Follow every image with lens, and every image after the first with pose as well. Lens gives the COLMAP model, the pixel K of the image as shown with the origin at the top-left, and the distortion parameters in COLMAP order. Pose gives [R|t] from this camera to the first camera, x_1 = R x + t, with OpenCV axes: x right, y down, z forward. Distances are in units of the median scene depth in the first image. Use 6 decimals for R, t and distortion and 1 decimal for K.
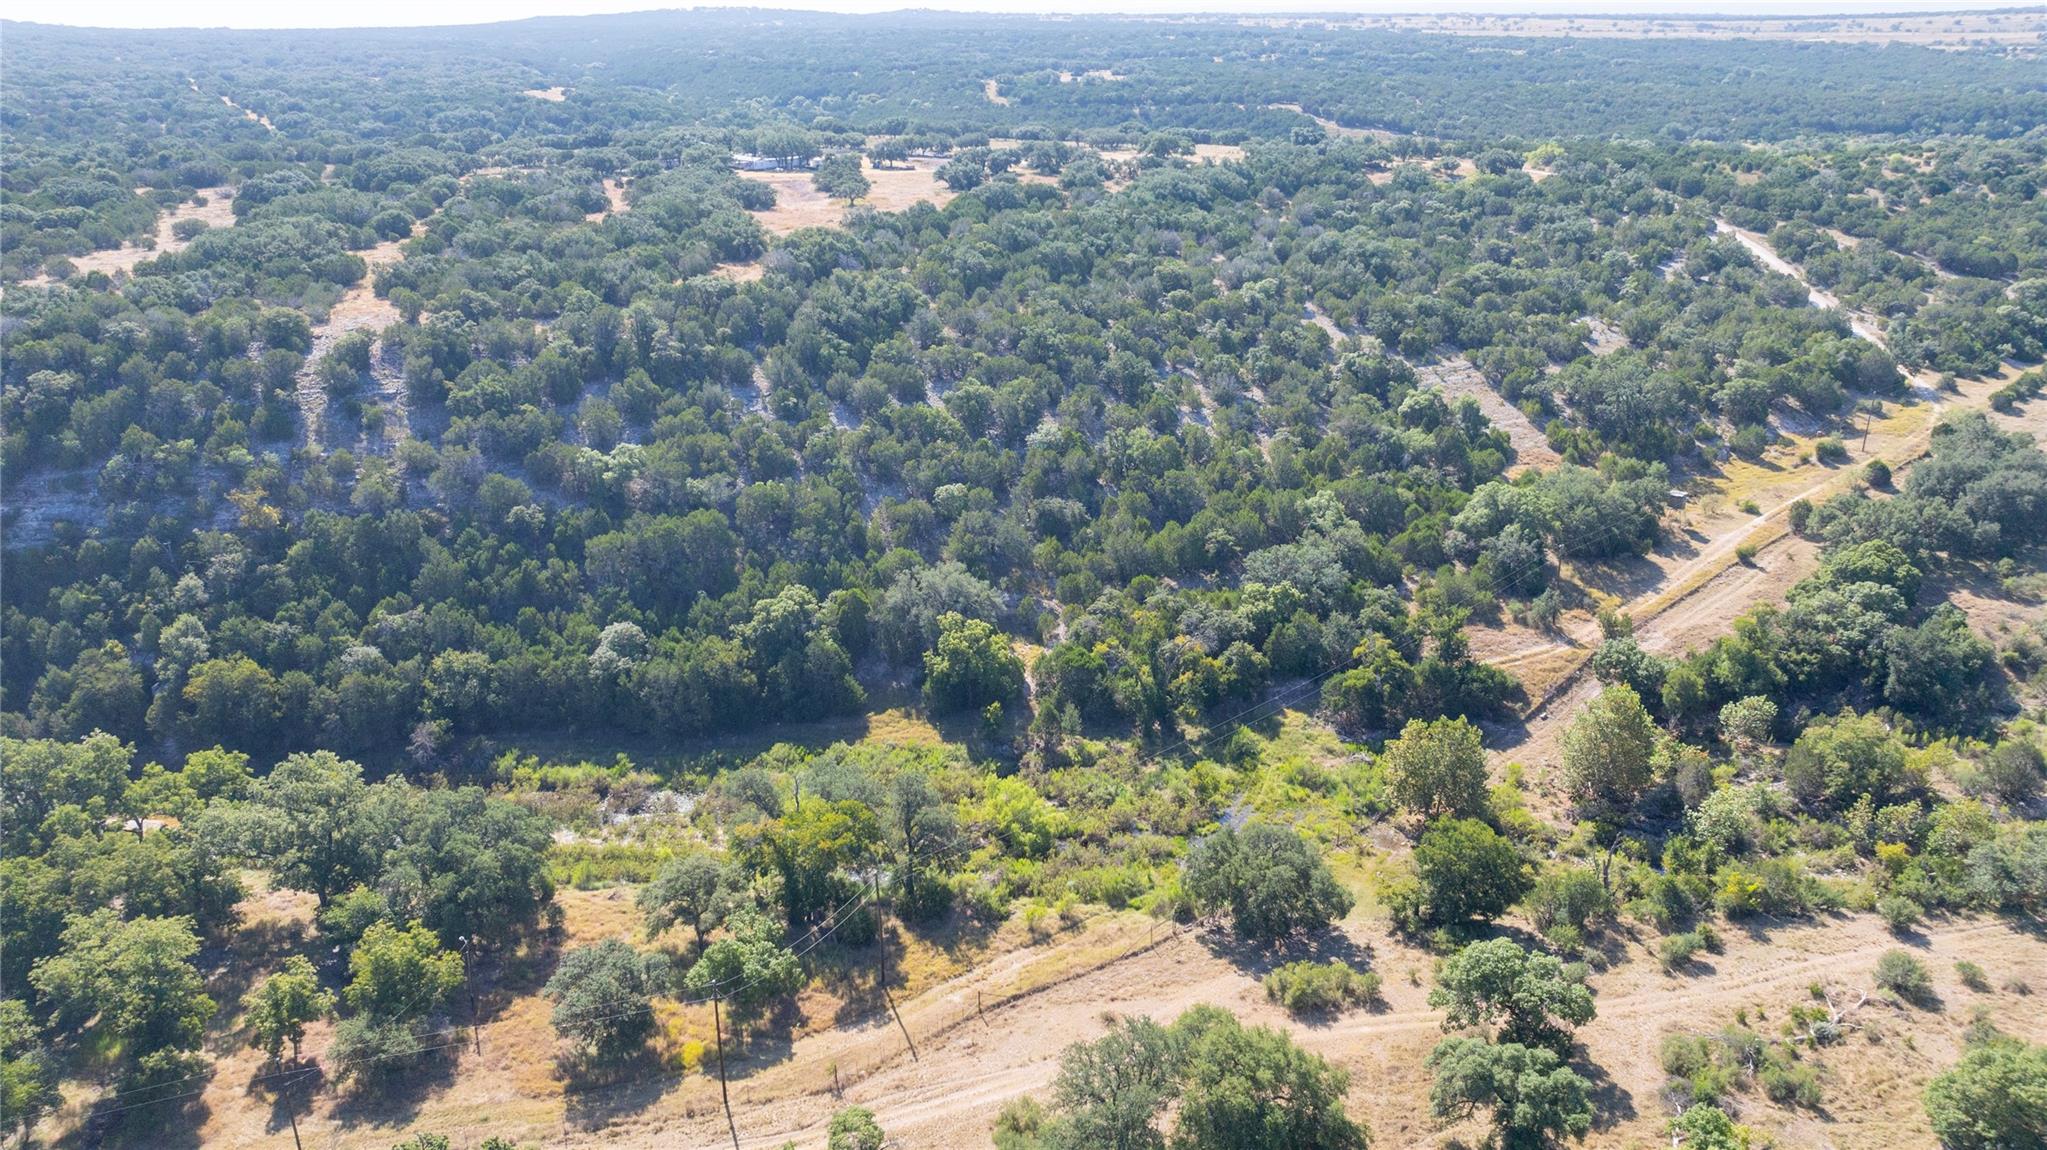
lens RADIAL K [[1488.6, 0, 1024.0], [0, 1488.6, 568.9], [0, 0, 1]] dist [-0.014540, -0.001409]
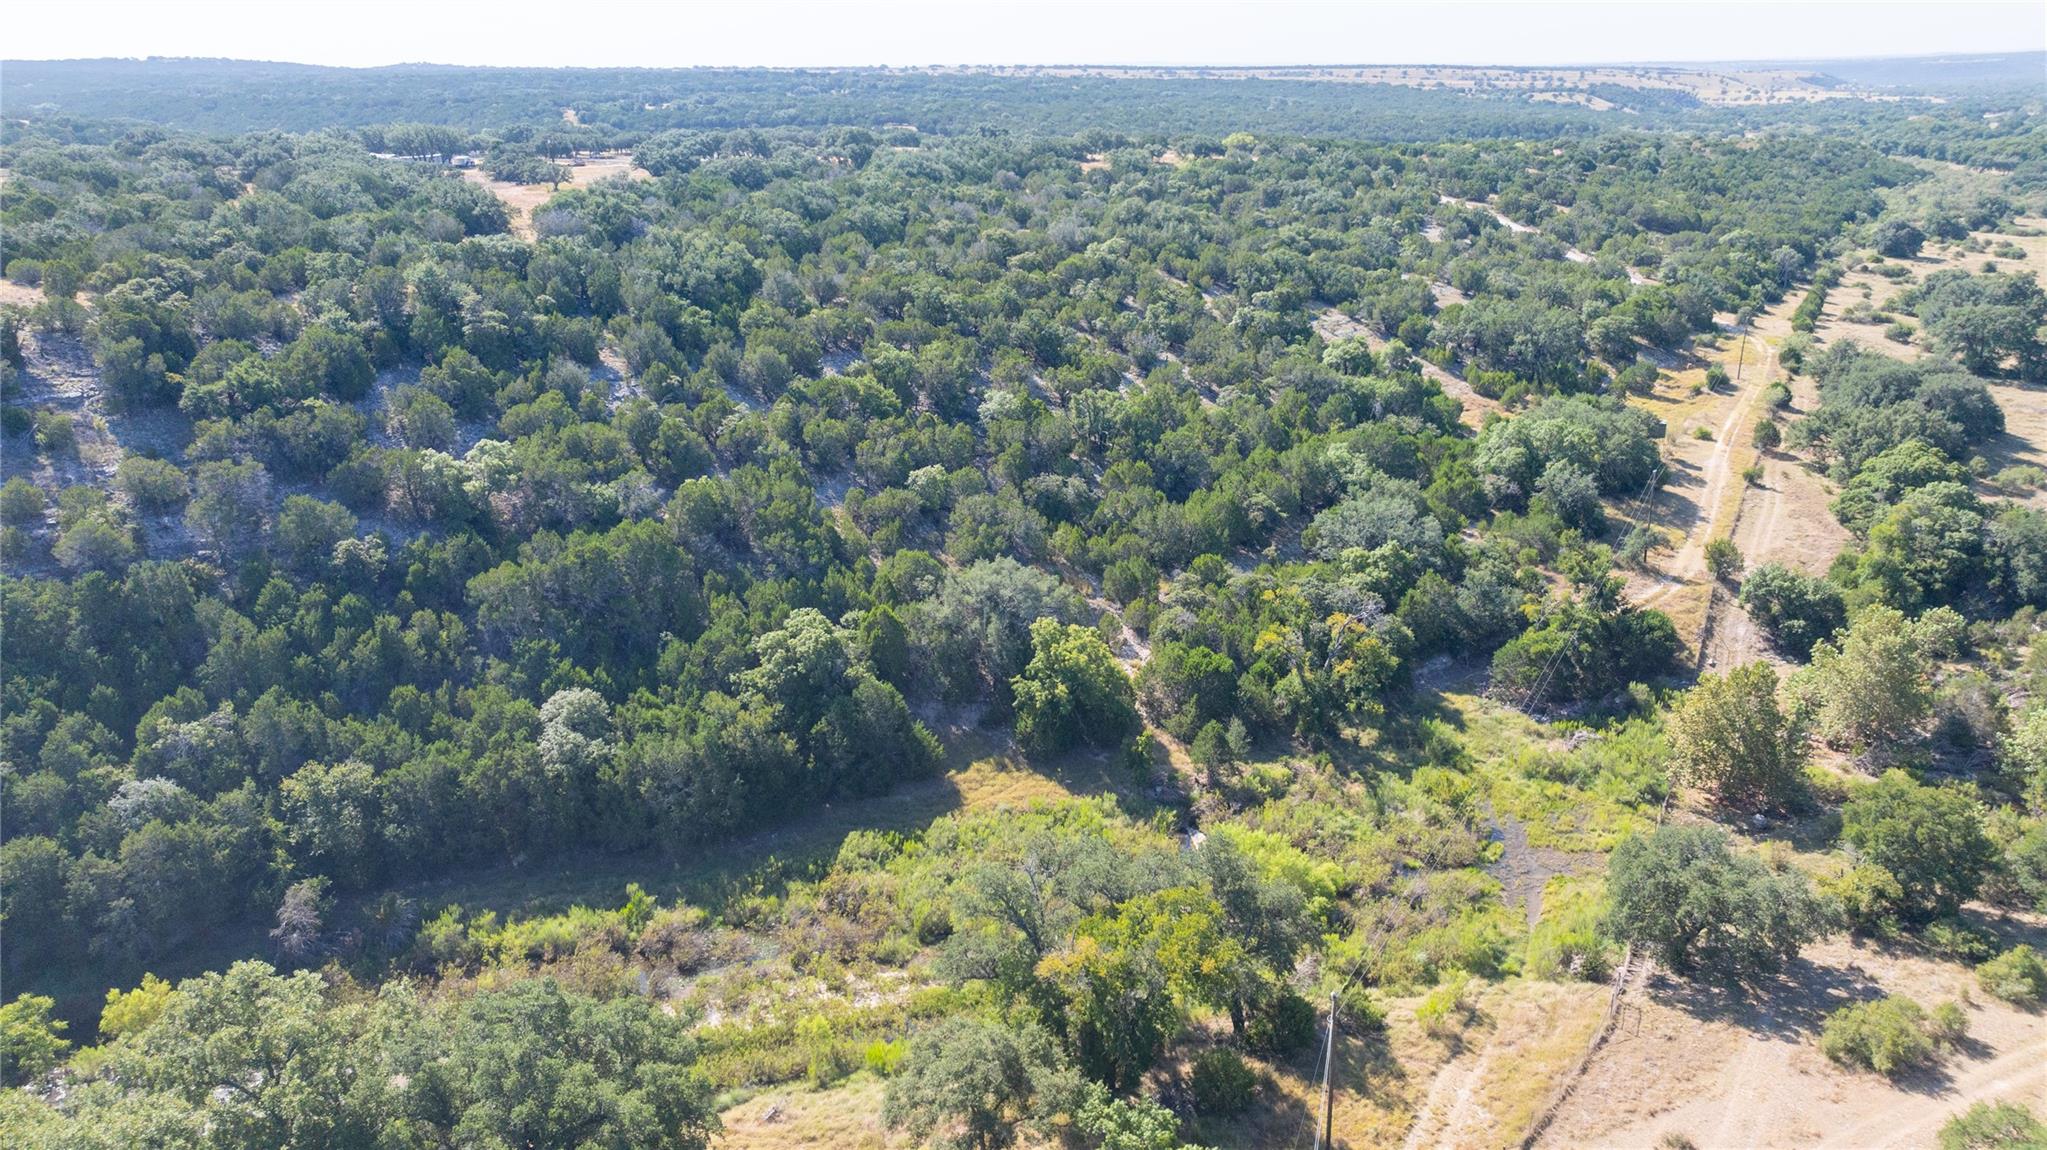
lens RADIAL K [[1472.7, 0, 1036.2], [0, 1472.7, 565.2], [0, 0, 1]] dist [-0.017237, -0.003648]
pose [[0.946452, -0.099170, 0.307237, -0.258738], [0.110893, 0.993613, -0.020890, 0.016937], [-0.303202, 0.053842, 0.951404, 0.297044]]
